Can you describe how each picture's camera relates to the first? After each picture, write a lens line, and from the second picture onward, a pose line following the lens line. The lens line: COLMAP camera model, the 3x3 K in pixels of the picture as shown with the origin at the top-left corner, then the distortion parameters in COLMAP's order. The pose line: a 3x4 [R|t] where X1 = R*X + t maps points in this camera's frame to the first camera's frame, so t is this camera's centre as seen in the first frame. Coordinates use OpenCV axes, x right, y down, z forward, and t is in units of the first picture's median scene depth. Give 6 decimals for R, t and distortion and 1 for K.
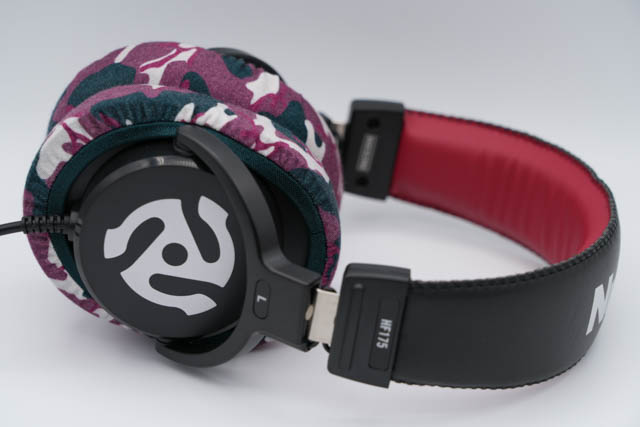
lens RADIAL K [[1968.3, 0, 320.5], [0, 1968.3, 213.3], [0, 0, 1]] dist [0.007556, 0.000000]
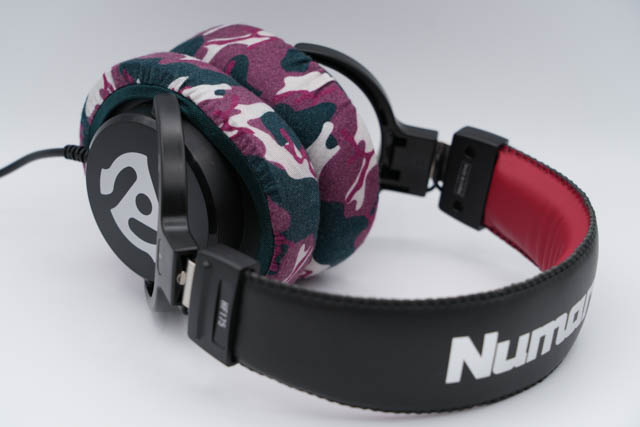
lens RADIAL K [[1968.3, 0, 317.3], [0, 1968.3, 216.8], [0, 0, 1]] dist [0.007556, 0.000000]
pose [[0.793903, 0.240423, -0.558493, 0.628327], [-0.246934, 0.966837, 0.065190, -0.069365], [0.555645, 0.086156, 0.826944, 0.128159]]
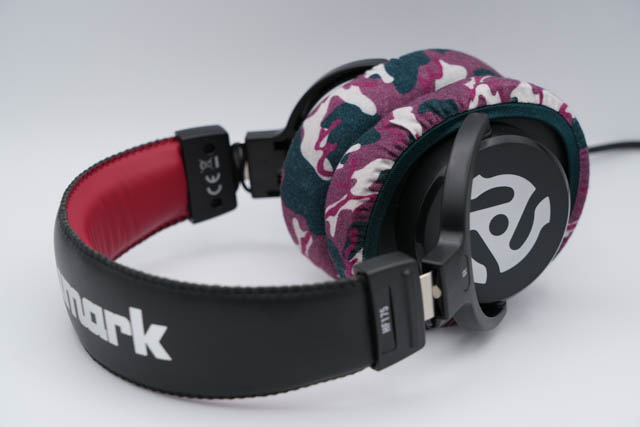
lens RADIAL K [[1968.3, 0, 321.2], [0, 1968.3, 212.0], [0, 0, 1]] dist [0.007556, 0.000000]
pose [[-0.872559, 0.147389, -0.465745, 0.539462], [-0.221676, 0.730124, 0.646358, -0.742985], [0.435317, 0.667230, -0.604403, 1.751426]]
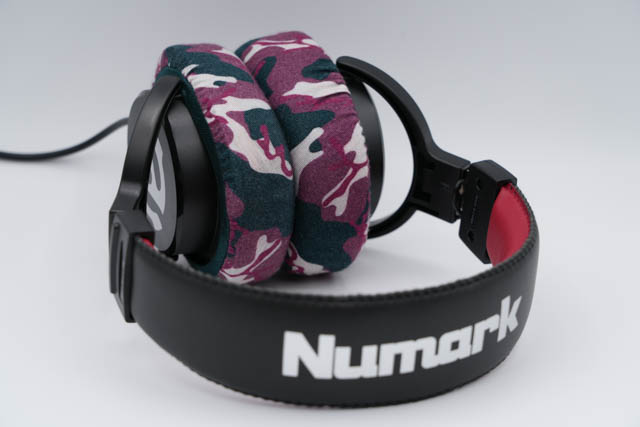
lens RADIAL K [[1968.3, 0, 324.2], [0, 1968.3, 216.4], [0, 0, 1]] dist [0.007556, 0.000000]
pose [[0.435022, 0.330510, -0.837567, 1.007855], [-0.372941, 0.912795, 0.166494, -0.200329], [0.819555, 0.239934, 0.520346, 0.452990]]
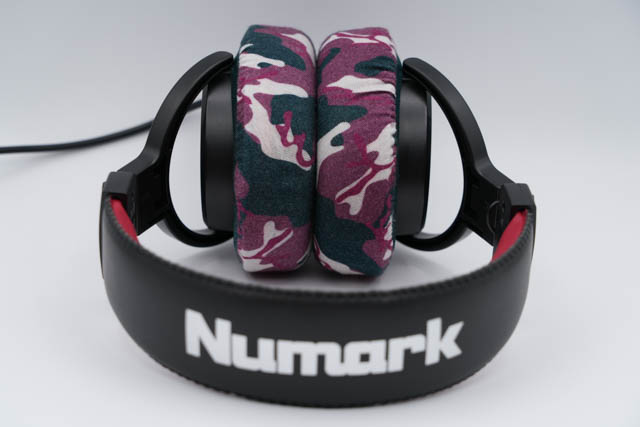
lens RADIAL K [[1968.3, 0, 322.3], [0, 1968.3, 209.4], [0, 0, 1]] dist [0.007556, 0.000000]
pose [[0.039865, 0.354197, -0.934321, 1.097693], [-0.429715, 0.850255, 0.303993, -0.354239], [0.902084, 0.389373, 0.186099, 0.847164]]
